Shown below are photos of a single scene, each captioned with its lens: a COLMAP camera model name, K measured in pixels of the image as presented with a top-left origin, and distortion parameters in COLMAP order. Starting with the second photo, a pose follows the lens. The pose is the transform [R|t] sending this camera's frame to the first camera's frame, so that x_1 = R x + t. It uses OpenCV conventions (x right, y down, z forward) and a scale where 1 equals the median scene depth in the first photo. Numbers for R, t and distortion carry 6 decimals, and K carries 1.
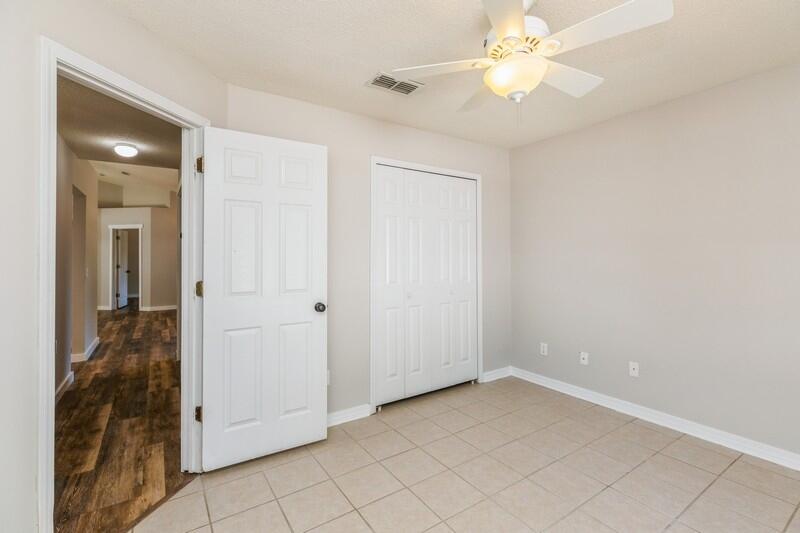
lens RADIAL K [[357.9, 0, 410.4], [0, 357.9, 248.1], [0, 0, 1]] dist [0.007372, -0.002045]
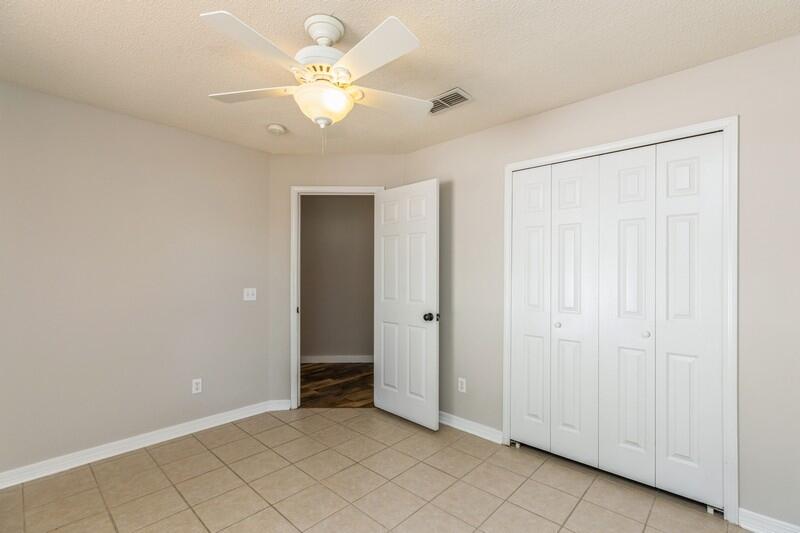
lens RADIAL K [[357.9, 0, 404.2], [0, 357.9, 269.2], [0, 0, 1]] dist [0.007372, -0.002045]
pose [[0.225015, -0.015056, -0.974239, 0.849700], [0.019434, 0.999751, -0.010962, 0.017112], [0.974162, -0.016467, 0.225251, 0.621375]]
